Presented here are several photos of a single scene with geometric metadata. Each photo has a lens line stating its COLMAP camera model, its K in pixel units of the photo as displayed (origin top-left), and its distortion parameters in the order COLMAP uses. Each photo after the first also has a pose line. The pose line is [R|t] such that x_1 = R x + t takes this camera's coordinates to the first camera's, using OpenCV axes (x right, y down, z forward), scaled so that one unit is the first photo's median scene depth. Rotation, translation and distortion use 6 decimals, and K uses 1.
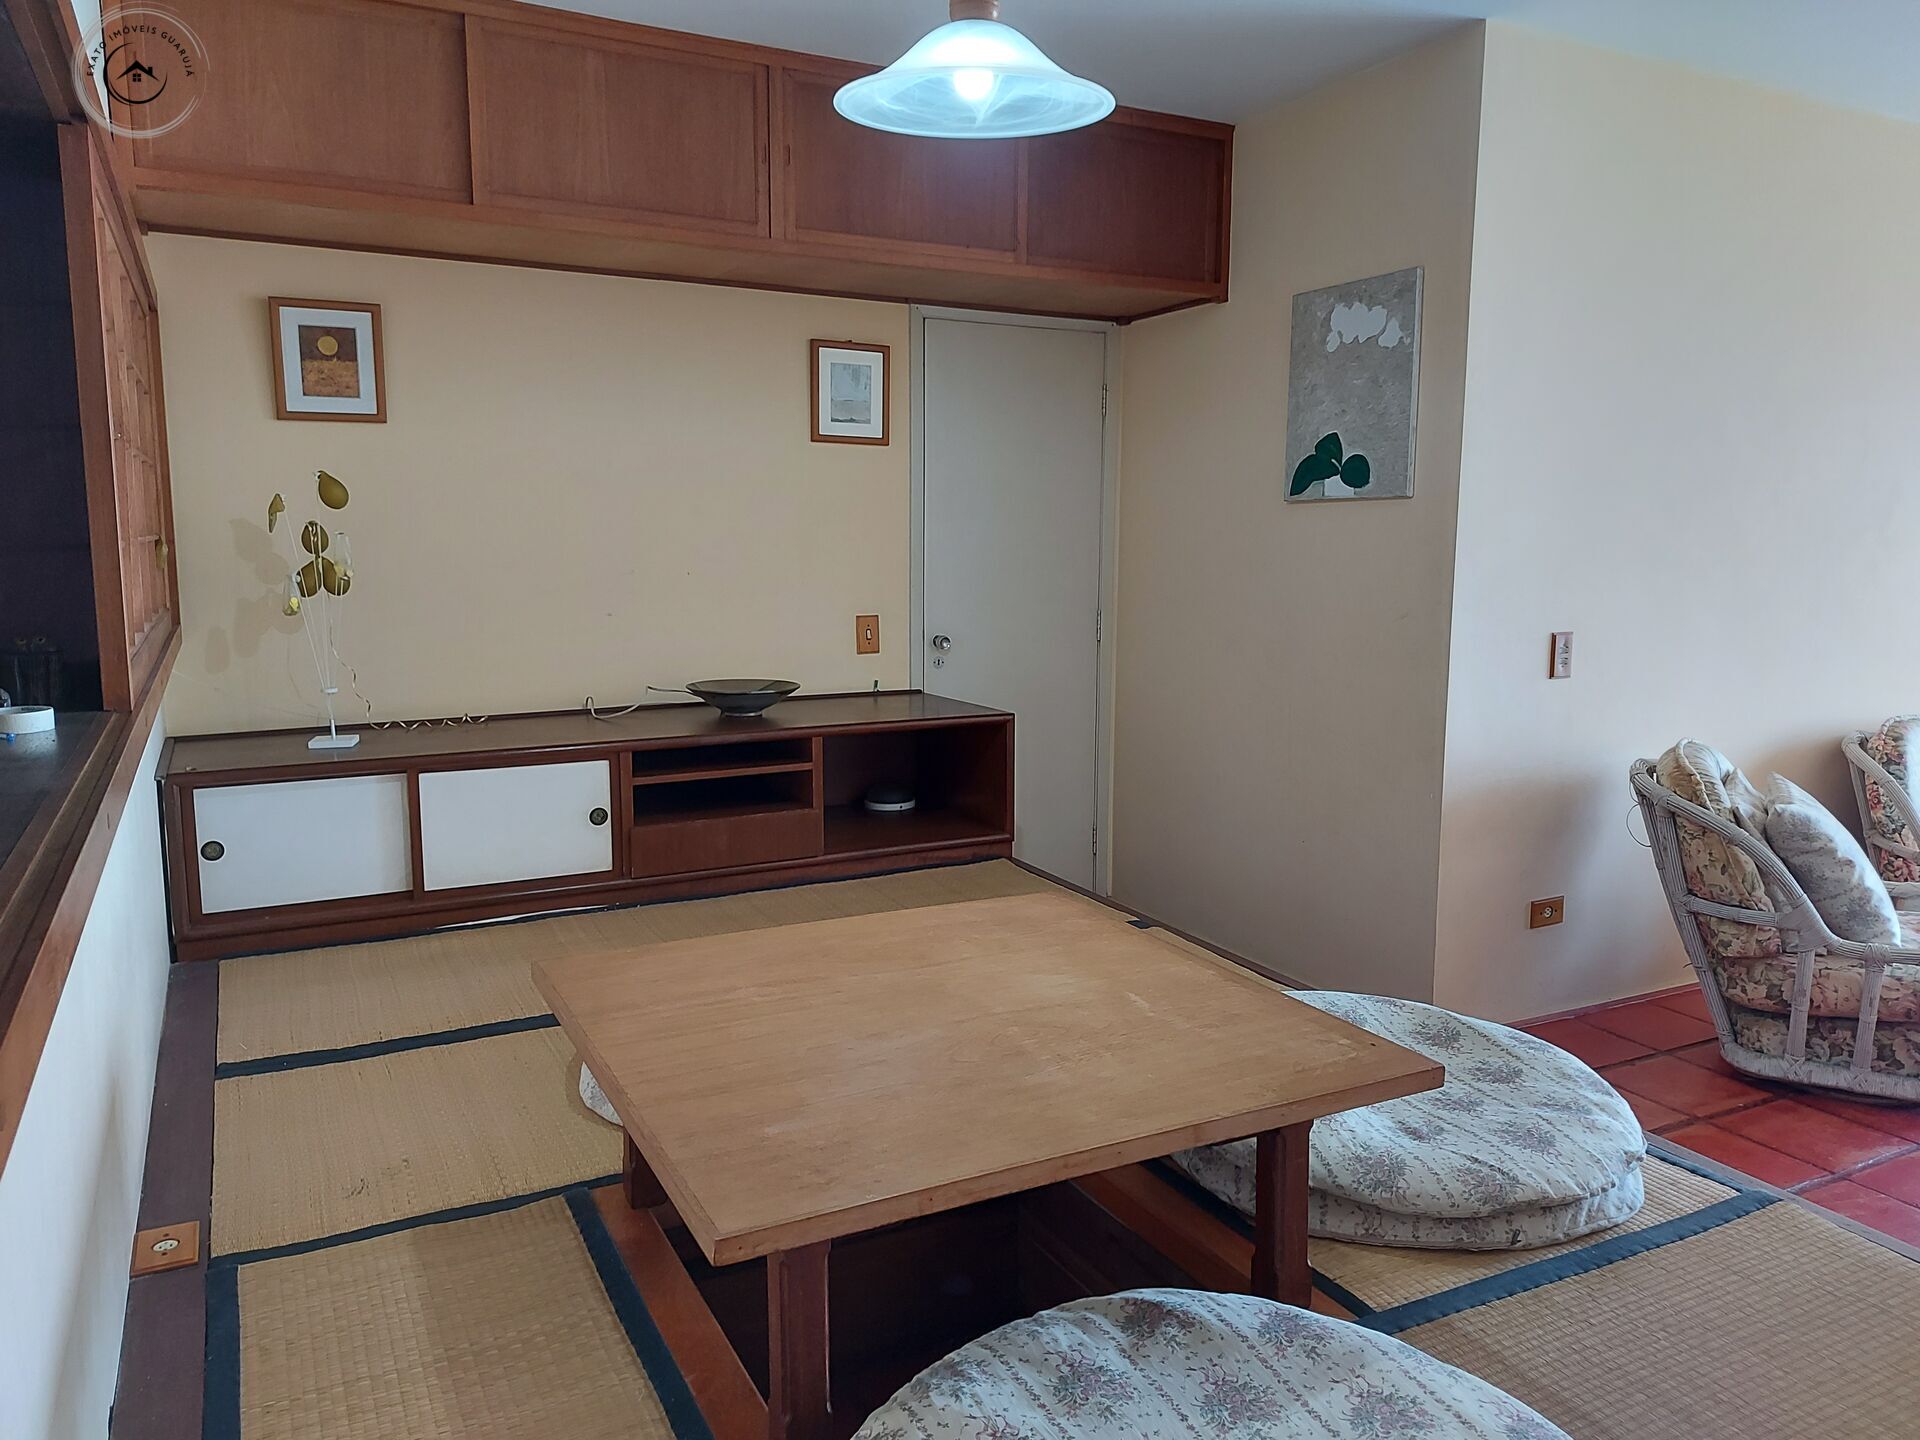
lens RADIAL K [[1382.3, 0, 988.0], [0, 1382.3, 724.9], [0, 0, 1]] dist [0.078886, -0.064721]
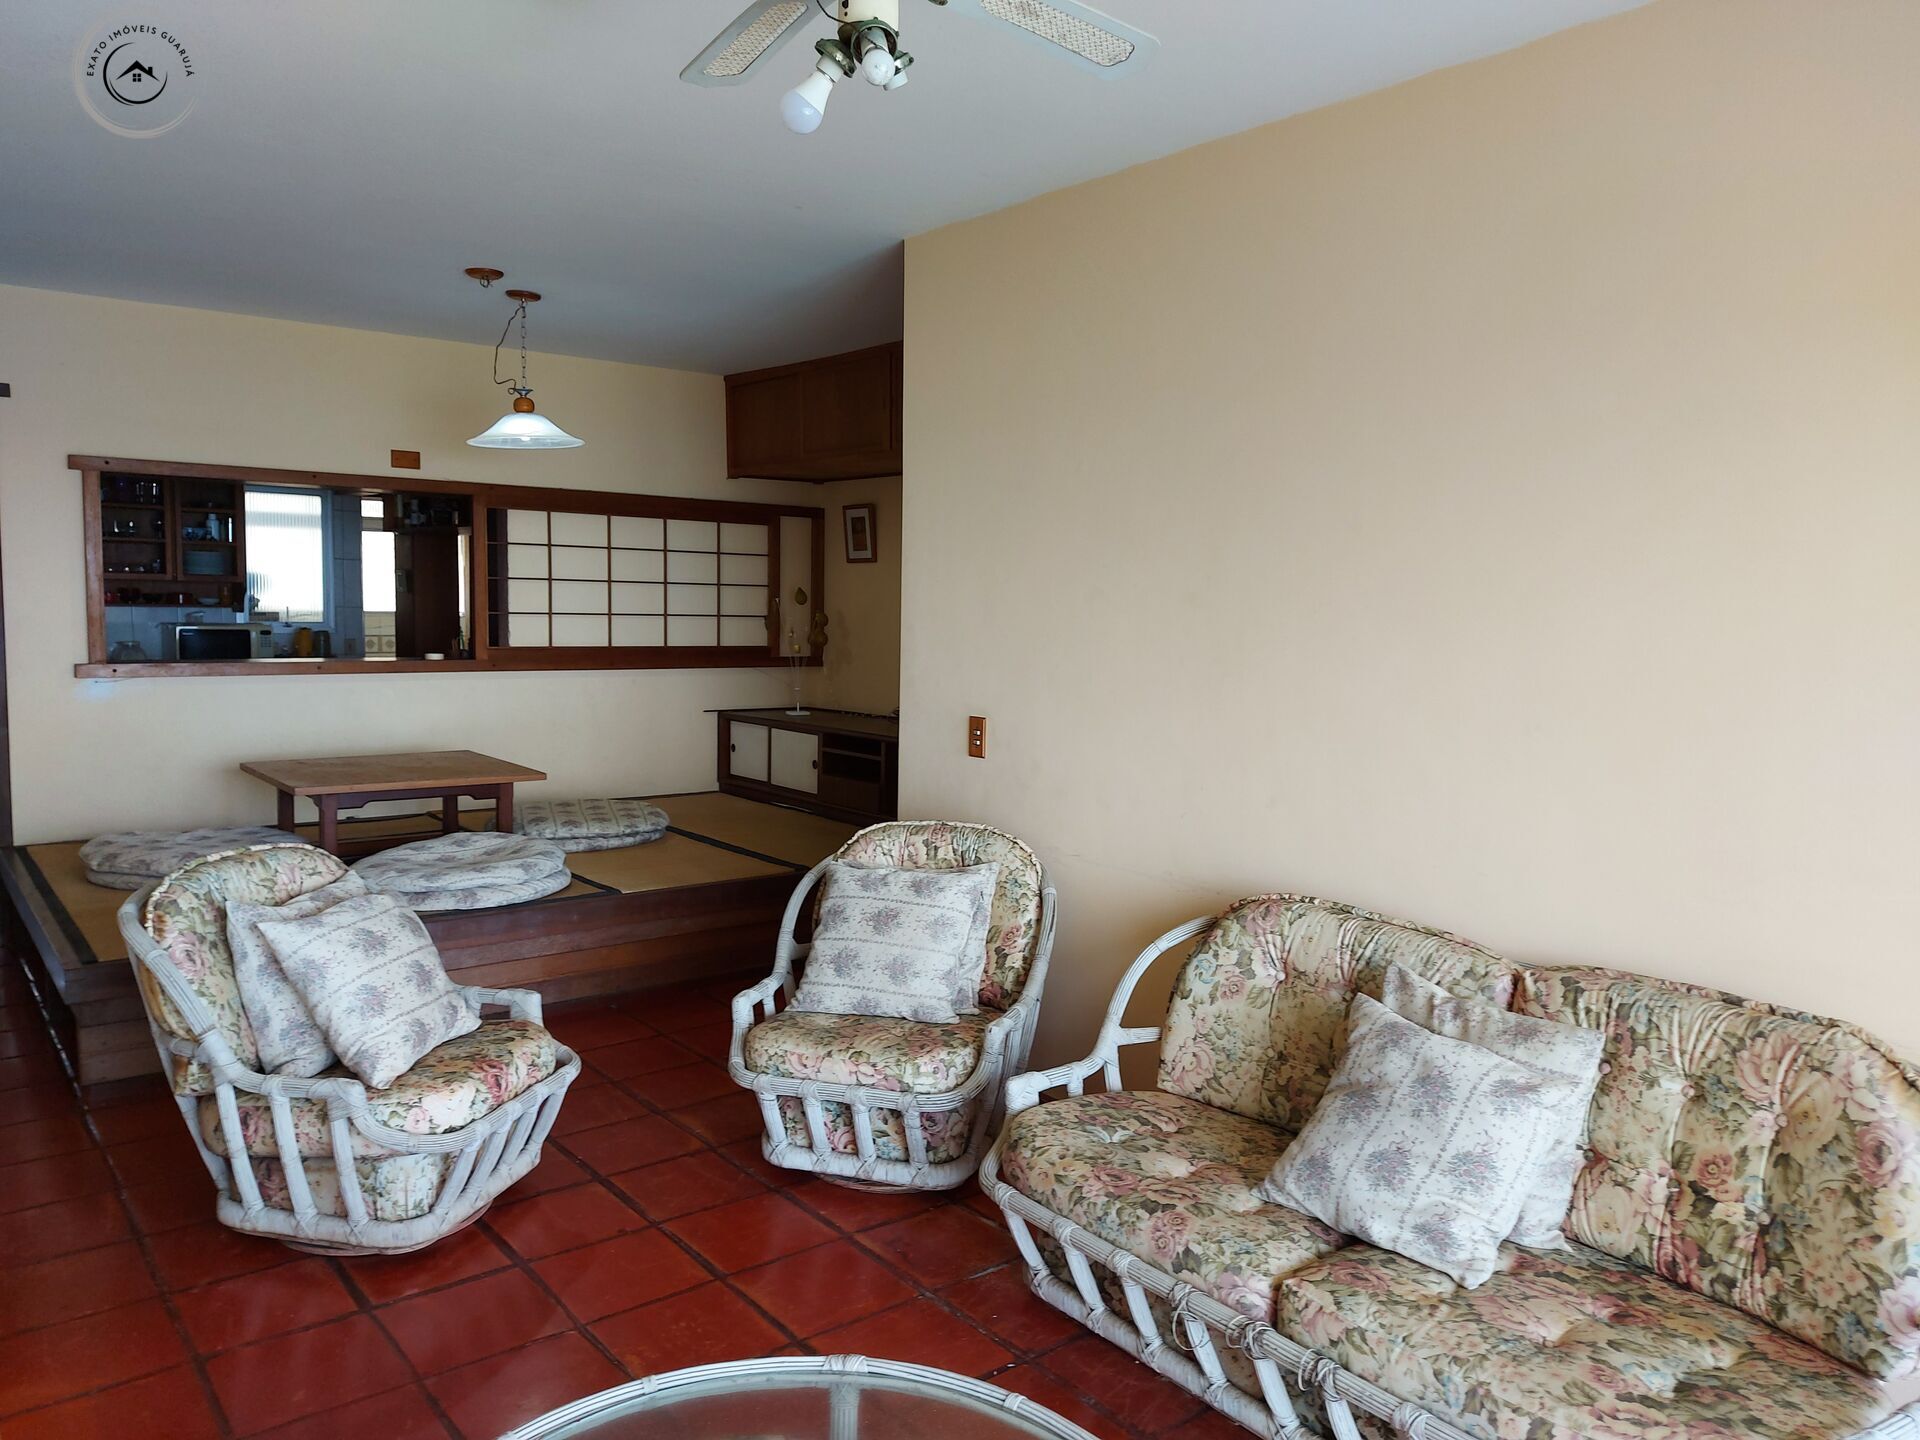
lens RADIAL K [[1382.3, 0, 951.8], [0, 1382.3, 721.0], [0, 0, 1]] dist [0.078886, -0.064721]
pose [[0.177781, 0.084130, -0.980467, 1.620193], [-0.159096, 0.985689, 0.055730, -0.129283], [0.971124, 0.146080, 0.188622, 0.828556]]
